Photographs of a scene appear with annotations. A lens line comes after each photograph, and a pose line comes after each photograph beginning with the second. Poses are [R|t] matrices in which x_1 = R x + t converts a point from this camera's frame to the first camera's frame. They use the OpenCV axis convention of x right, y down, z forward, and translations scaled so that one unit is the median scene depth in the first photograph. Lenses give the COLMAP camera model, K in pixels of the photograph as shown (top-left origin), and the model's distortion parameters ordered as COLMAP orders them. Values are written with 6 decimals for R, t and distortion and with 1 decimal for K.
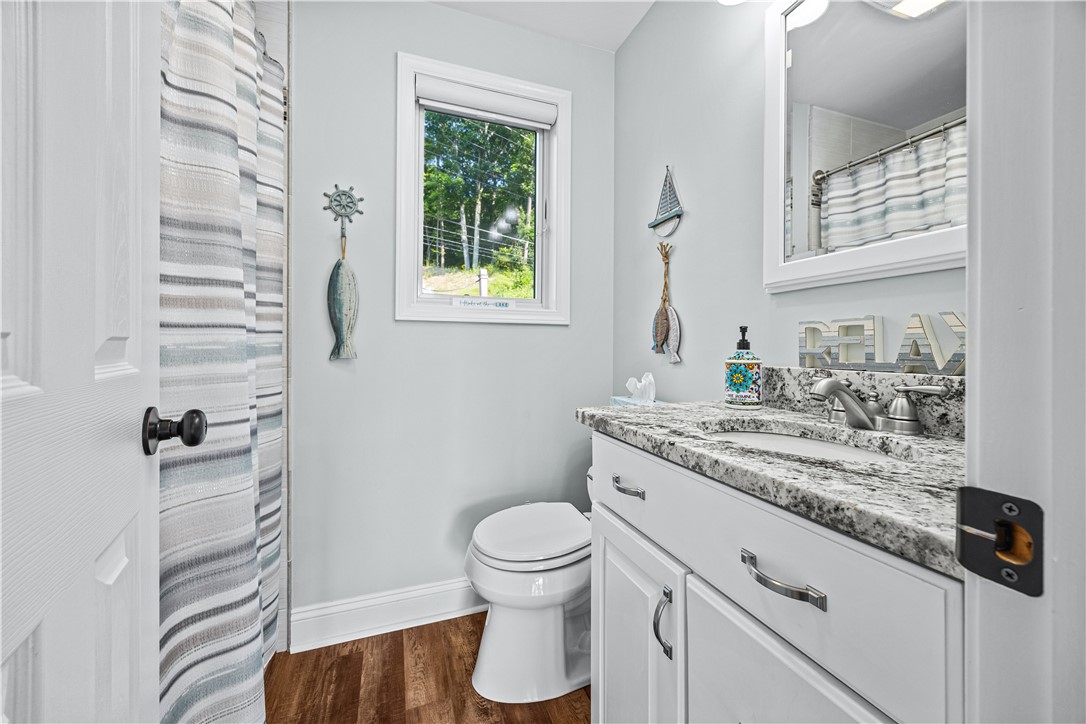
lens RADIAL K [[417.7, 0, 545.2], [0, 417.7, 351.1], [0, 0, 1]] dist [-0.000139, -0.000134]
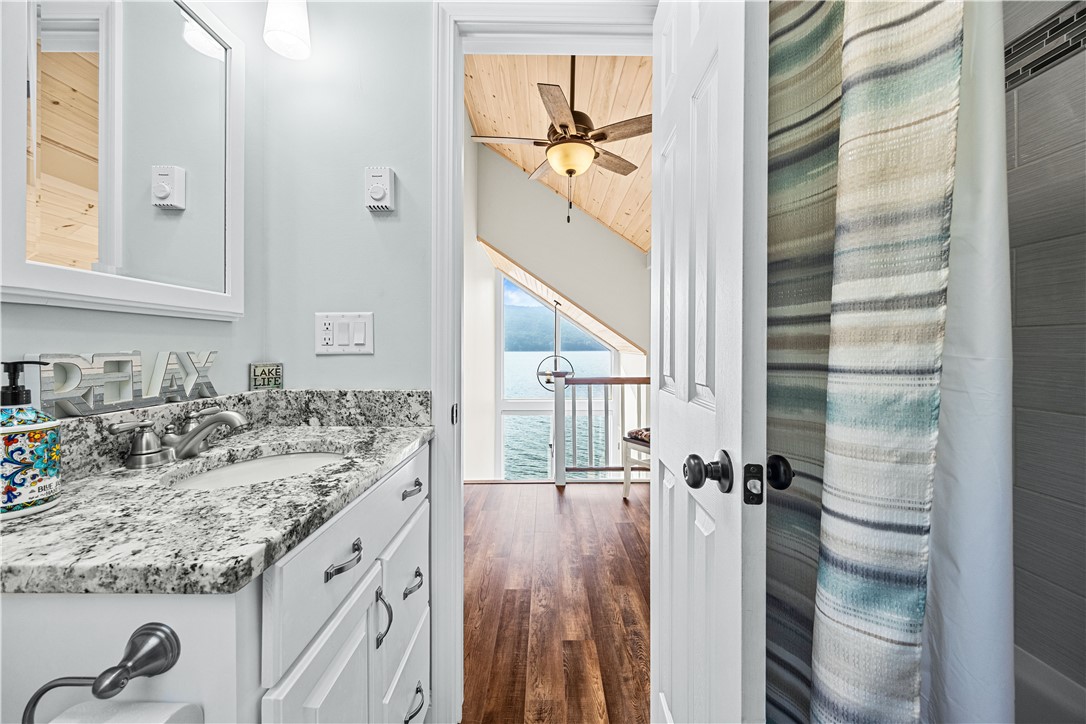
lens RADIAL K [[417.7, 0, 542.9], [0, 417.7, 350.2], [0, 0, 1]] dist [-0.000139, -0.000134]
pose [[-0.941674, -0.013357, 0.336262, -0.426915], [-0.008212, 0.999827, 0.016717, -0.108410], [-0.336427, 0.012980, -0.941620, 1.558544]]
